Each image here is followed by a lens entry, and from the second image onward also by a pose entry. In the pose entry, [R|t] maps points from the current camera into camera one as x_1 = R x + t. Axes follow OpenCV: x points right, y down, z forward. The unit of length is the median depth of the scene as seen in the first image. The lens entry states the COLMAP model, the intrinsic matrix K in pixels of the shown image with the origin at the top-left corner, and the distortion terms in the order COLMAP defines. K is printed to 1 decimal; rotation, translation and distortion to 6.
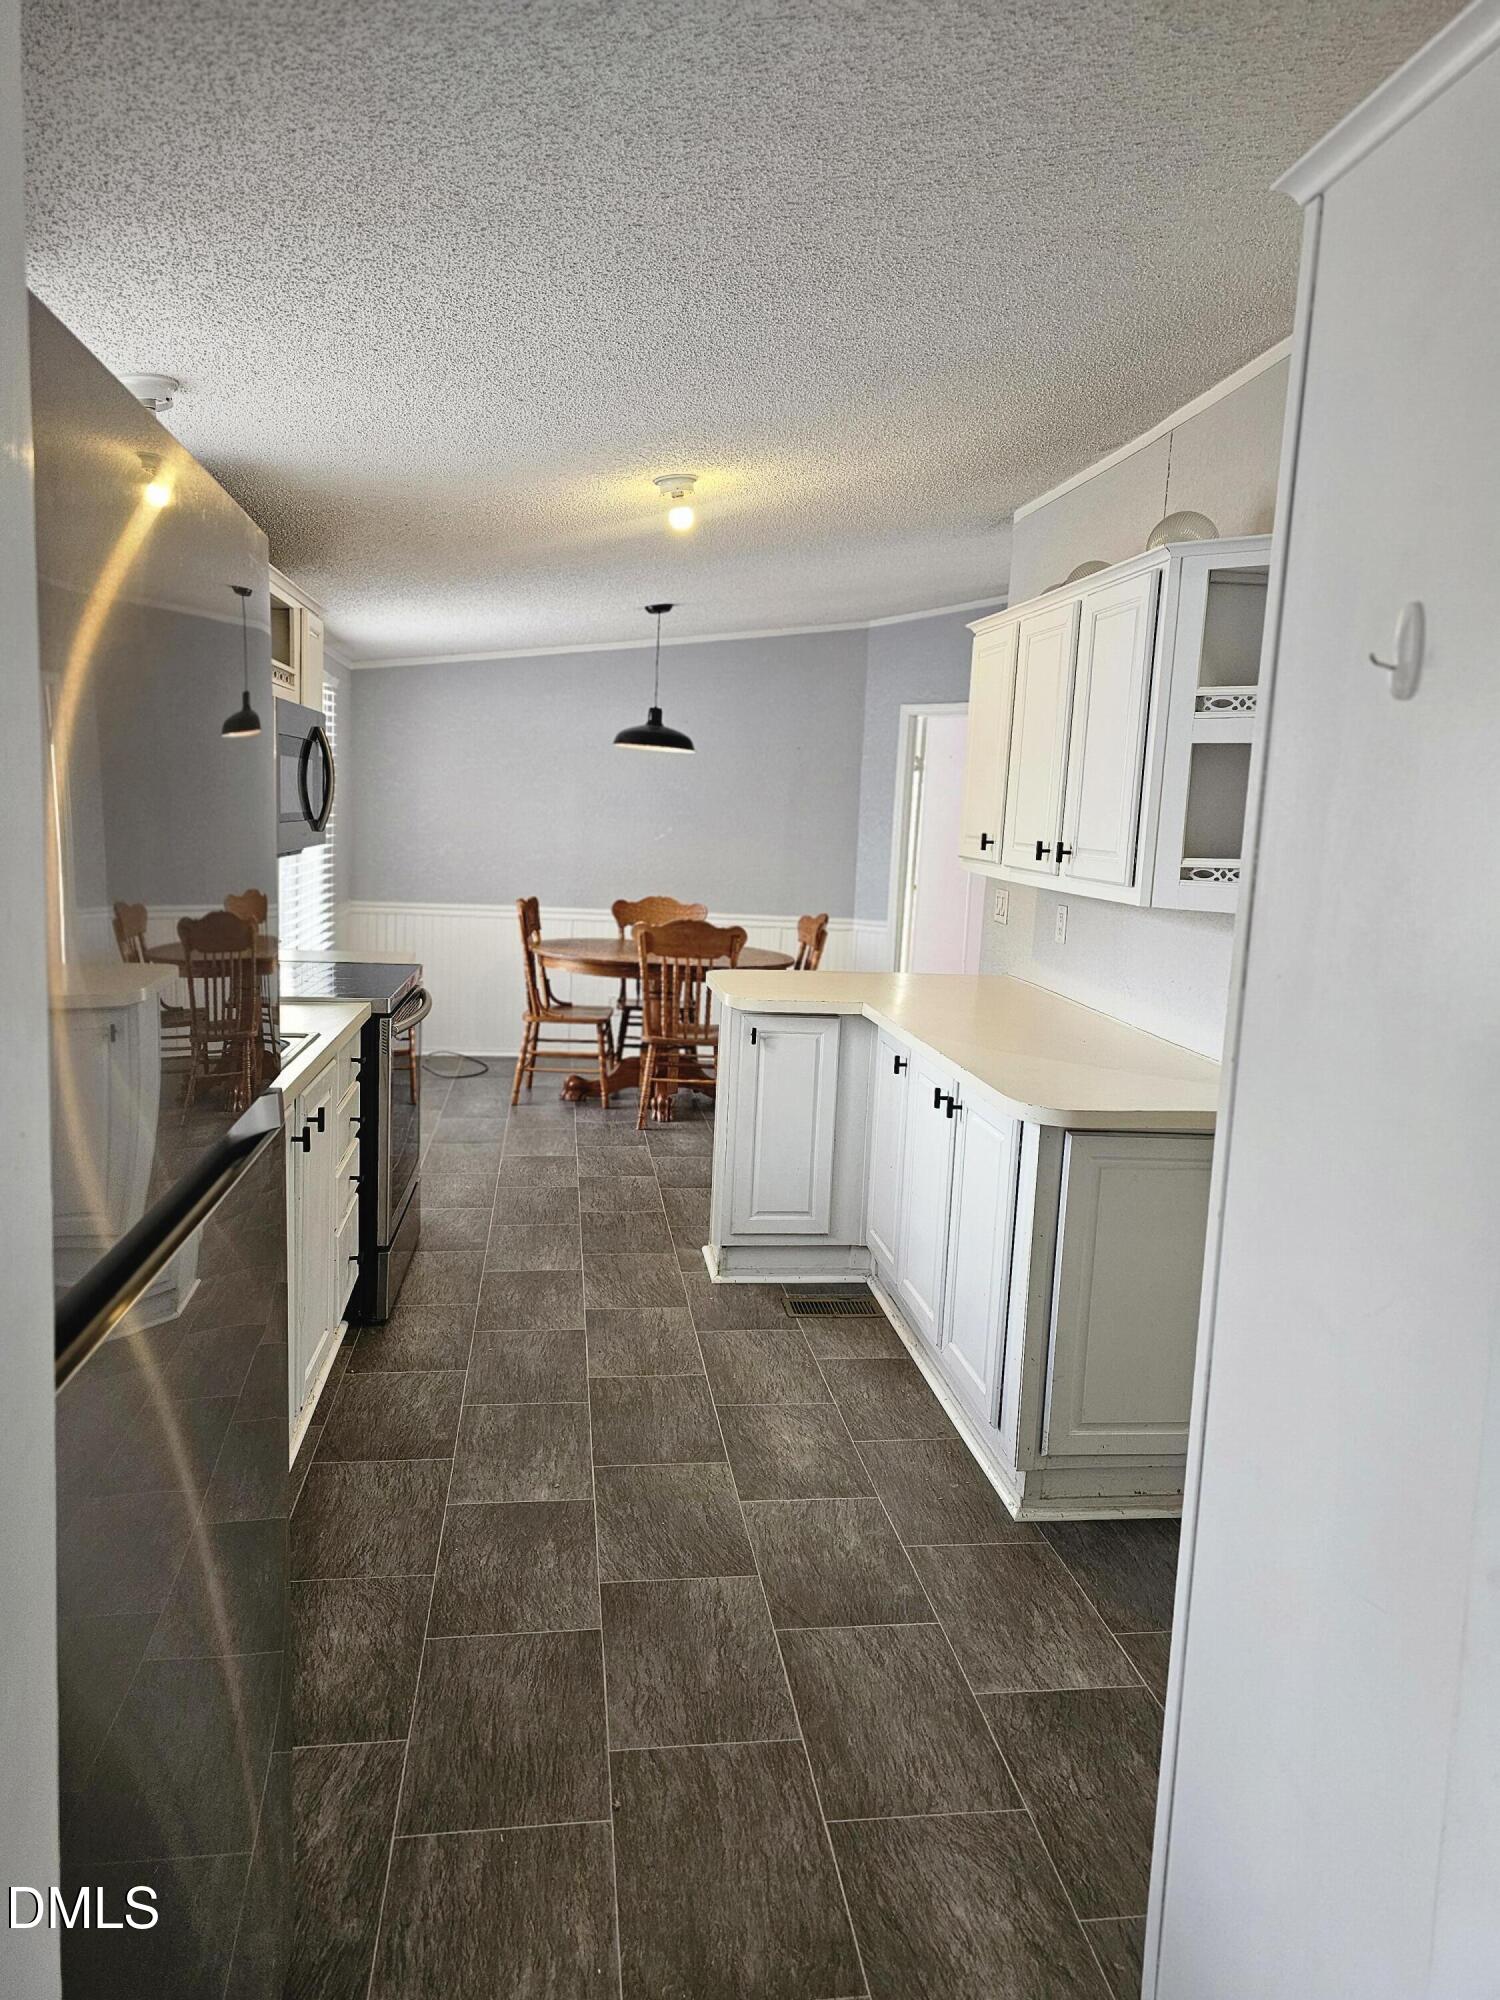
lens RADIAL K [[1317.9, 0, 764.3], [0, 1317.9, 997.6], [0, 0, 1]] dist [0.078951, -0.083177]
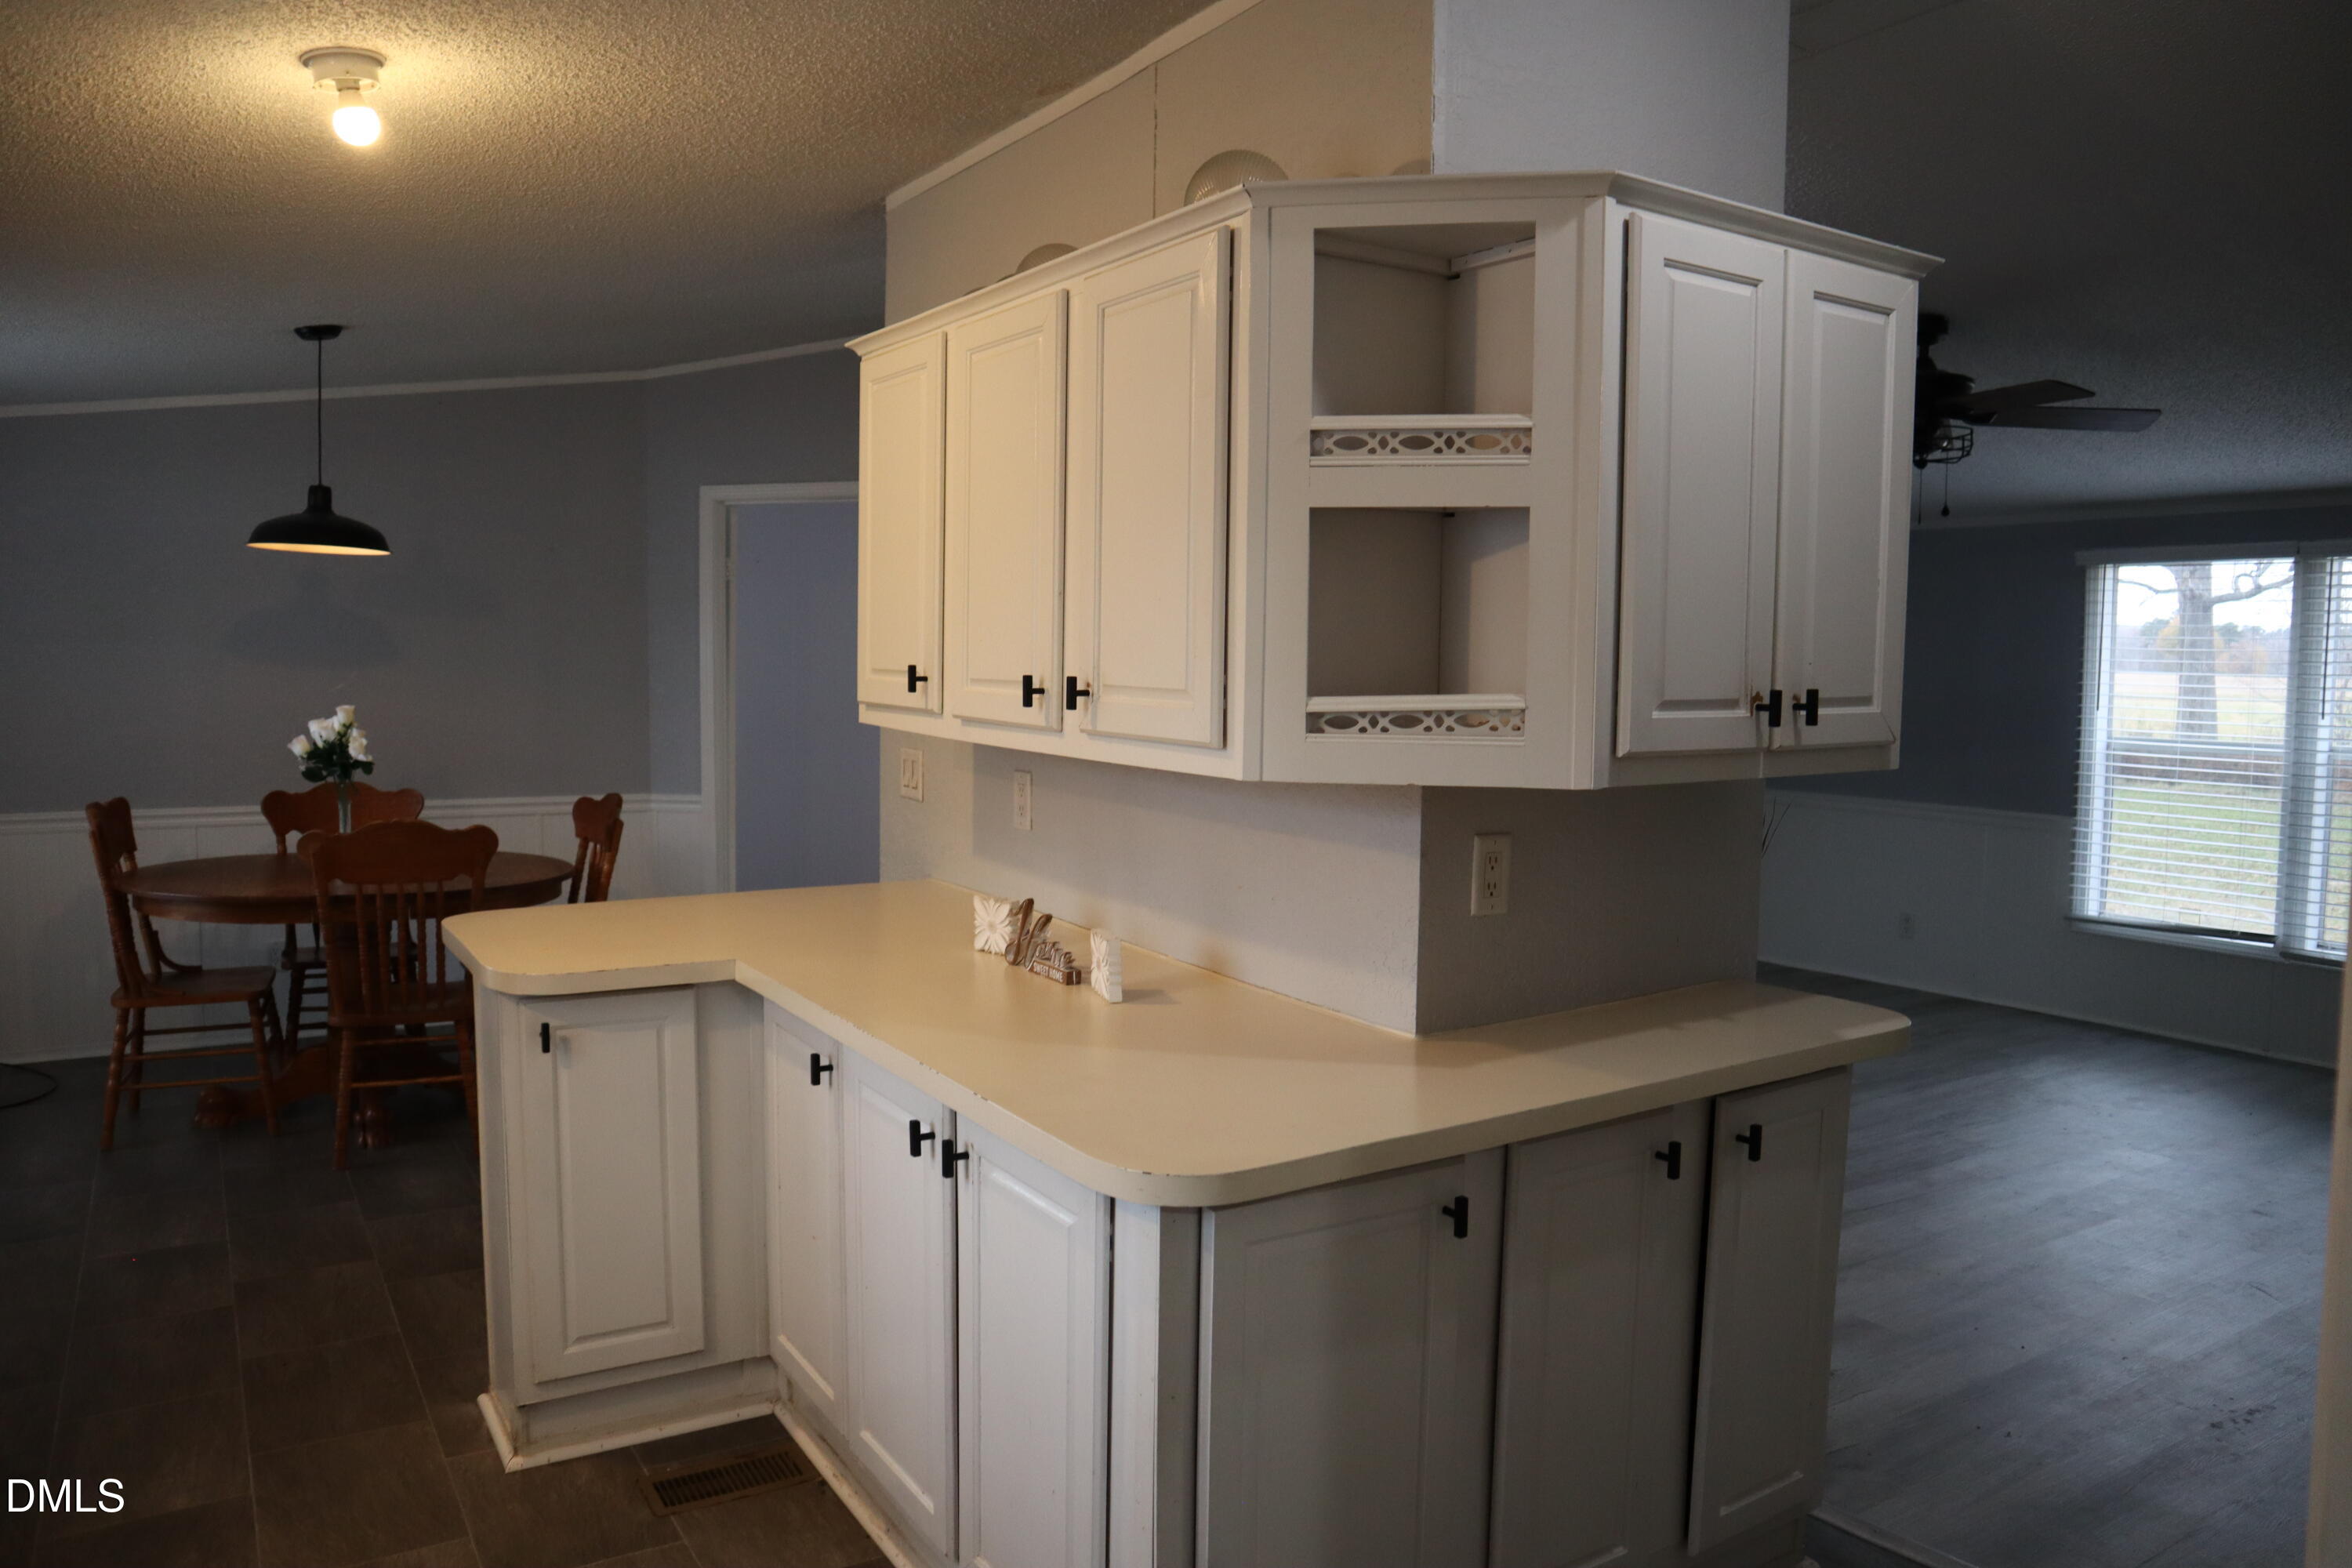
lens RADIAL K [[1615.3, 0, 1180.7], [0, 1615.3, 788.1], [0, 0, 1]] dist [-0.126521, 0.078135]
pose [[0.913954, -0.067325, 0.400195, -0.021893], [0.084113, 0.996155, -0.024511, -0.036020], [-0.397006, 0.056063, 0.916102, 0.252694]]
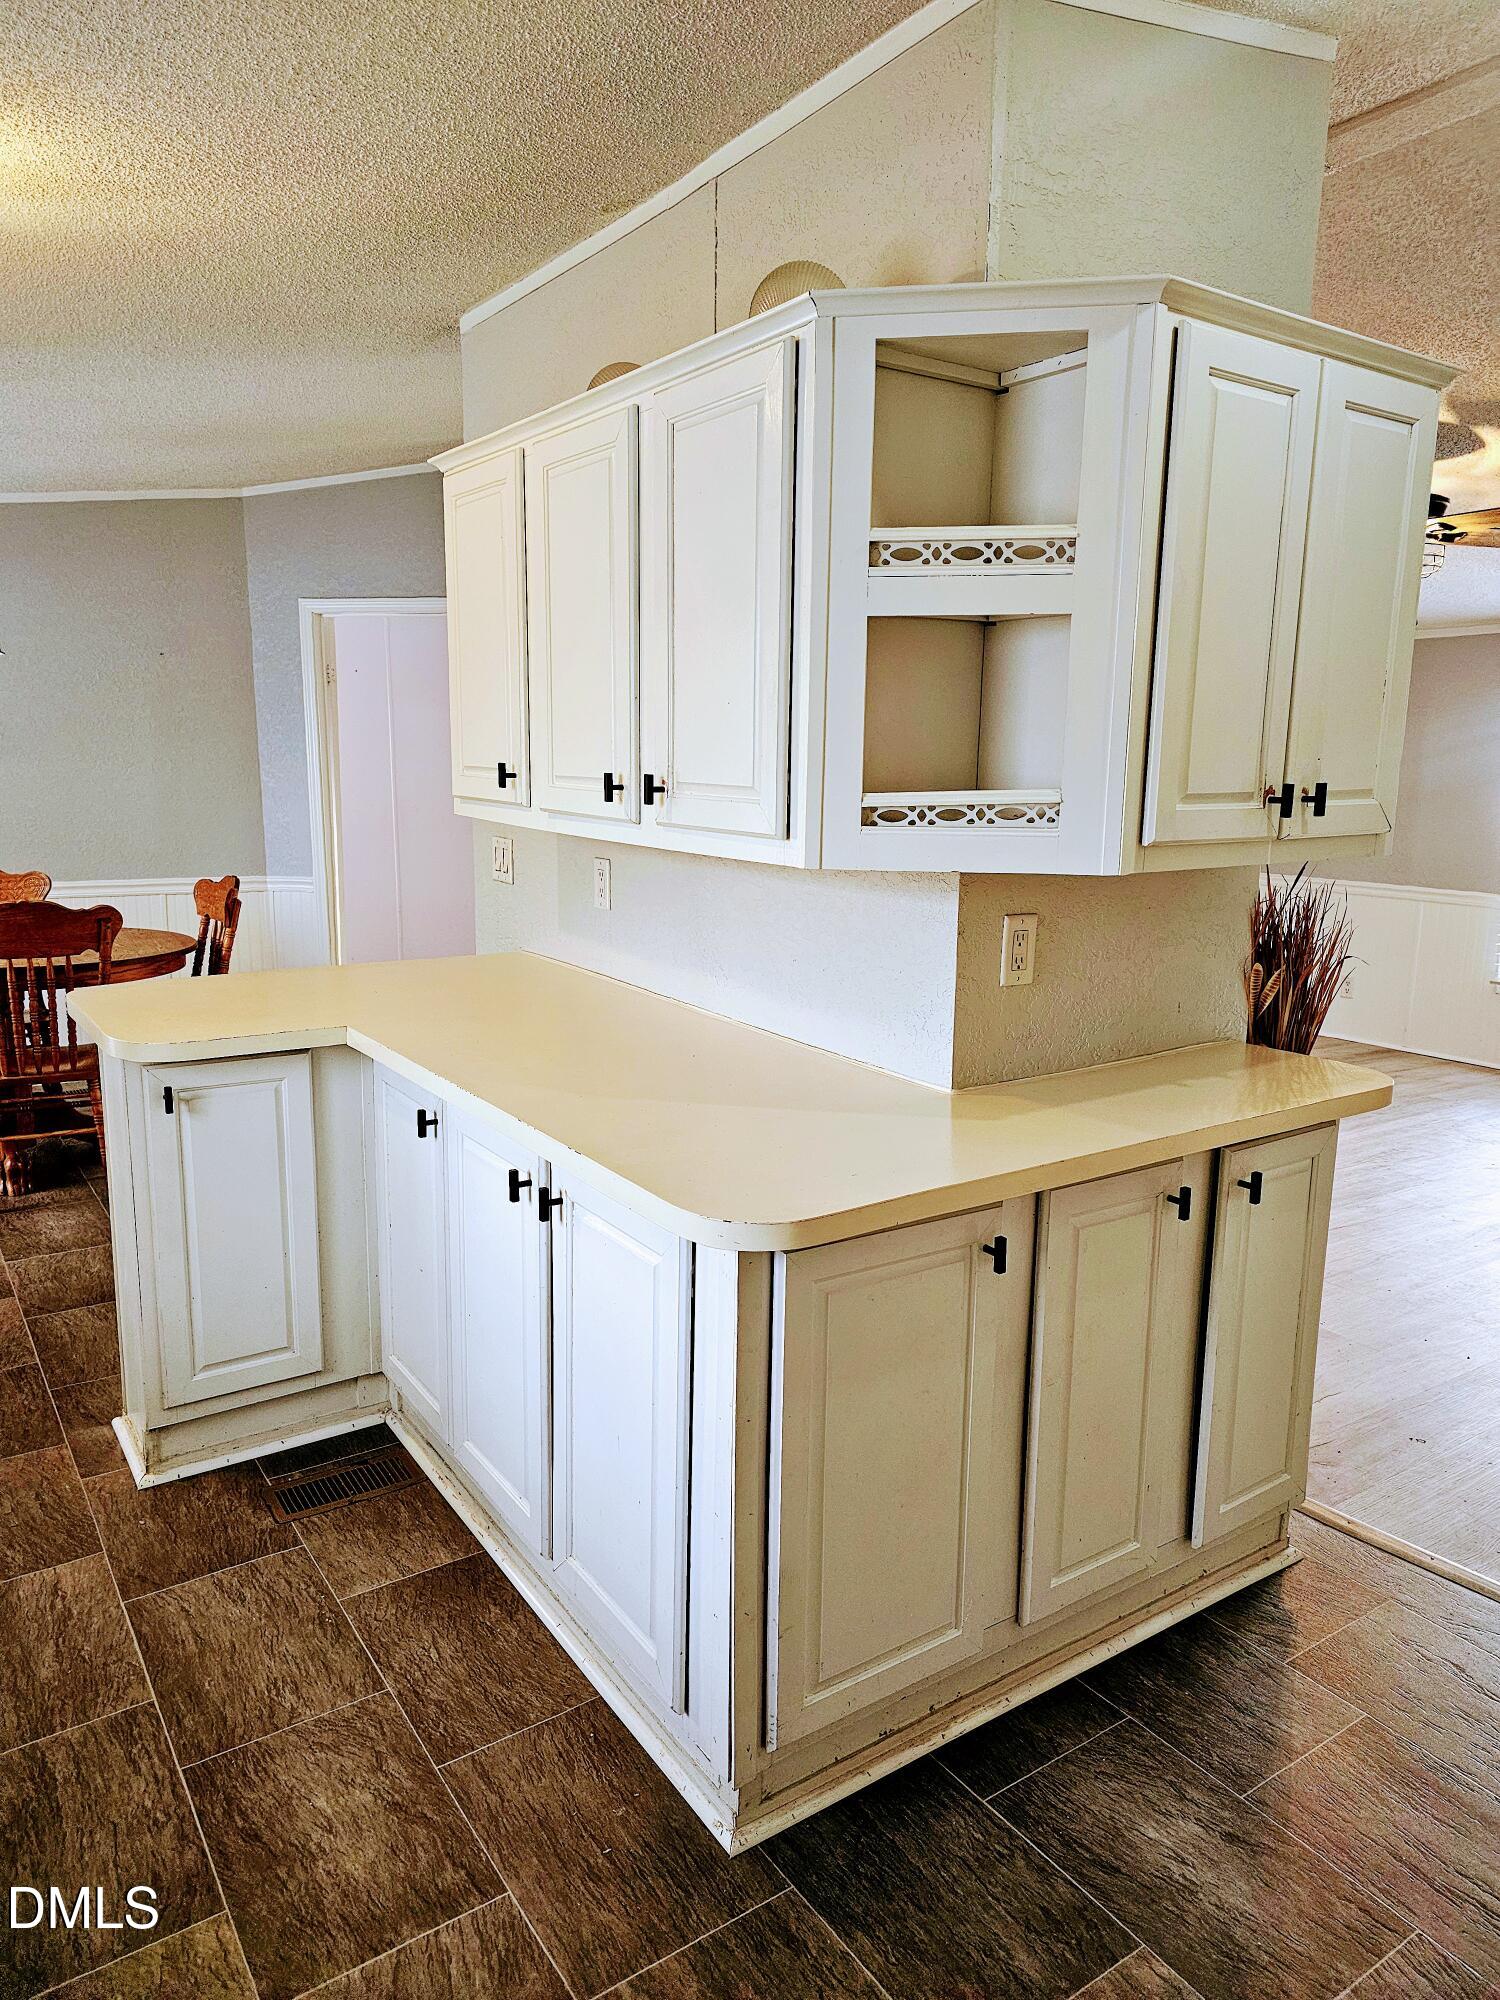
lens RADIAL K [[1317.9, 0, 764.3], [0, 1317.9, 997.6], [0, 0, 1]] dist [0.078951, -0.083177]
pose [[0.899801, -0.109042, 0.422454, -0.015109], [0.085596, 0.993567, 0.074143, -0.039618], [-0.427821, -0.030553, 0.903347, 0.294544]]
